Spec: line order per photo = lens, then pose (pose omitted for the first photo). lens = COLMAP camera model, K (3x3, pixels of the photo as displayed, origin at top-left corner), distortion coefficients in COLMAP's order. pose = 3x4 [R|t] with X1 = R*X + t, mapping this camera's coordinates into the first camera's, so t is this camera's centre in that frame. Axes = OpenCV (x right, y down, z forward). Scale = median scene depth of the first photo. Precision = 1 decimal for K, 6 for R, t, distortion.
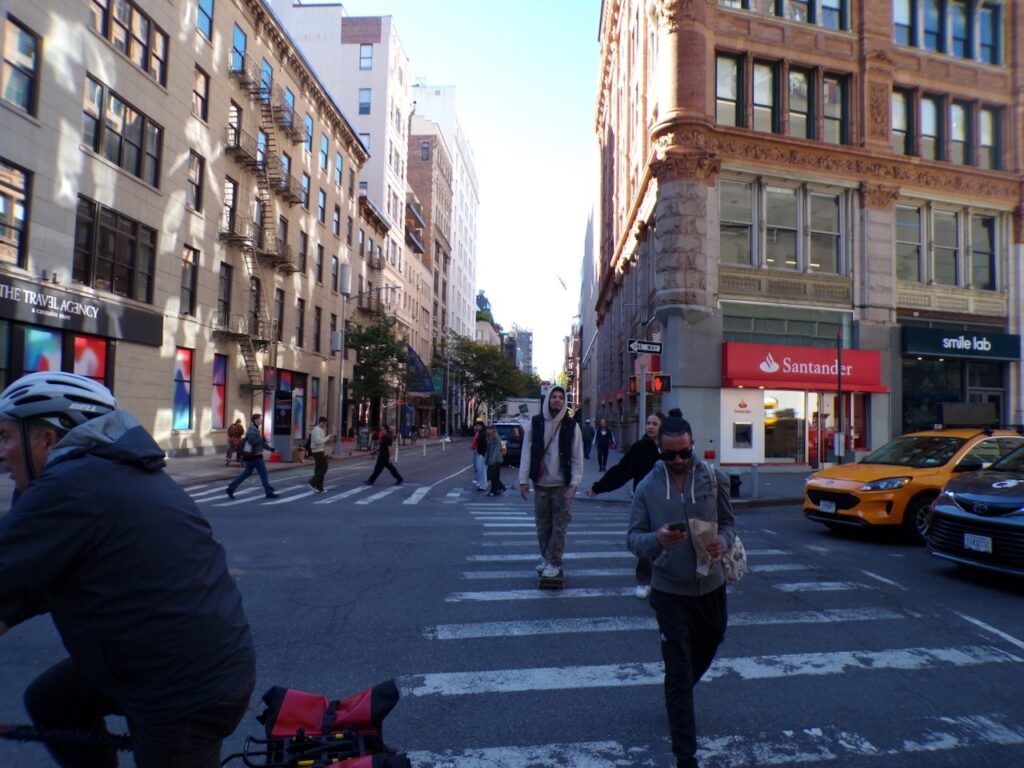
lens RADIAL K [[694.4, 0, 516.5], [0, 694.4, 387.4], [0, 0, 1]] dist [-0.044552, 0.033561]
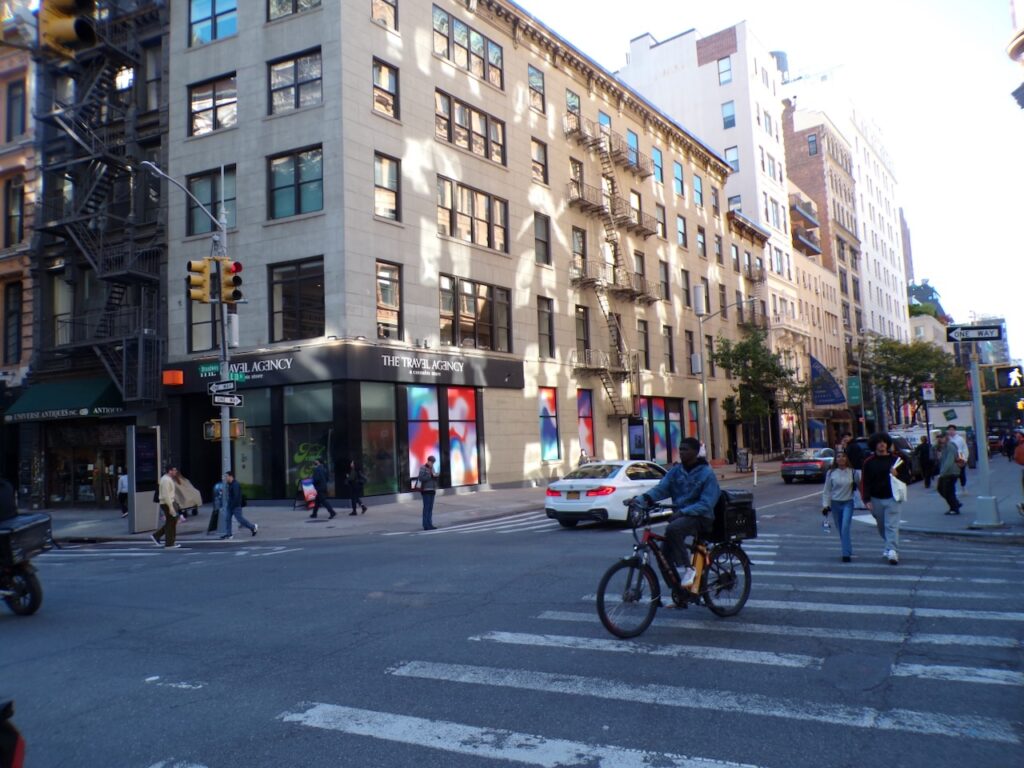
lens RADIAL K [[694.4, 0, 512.0], [0, 694.4, 386.8], [0, 0, 1]] dist [-0.044552, 0.033561]
pose [[0.813519, -0.099423, -0.572976, 0.107732], [0.081918, 0.995045, -0.056352, 0.000740], [0.575740, -0.001094, 0.817632, 0.039677]]
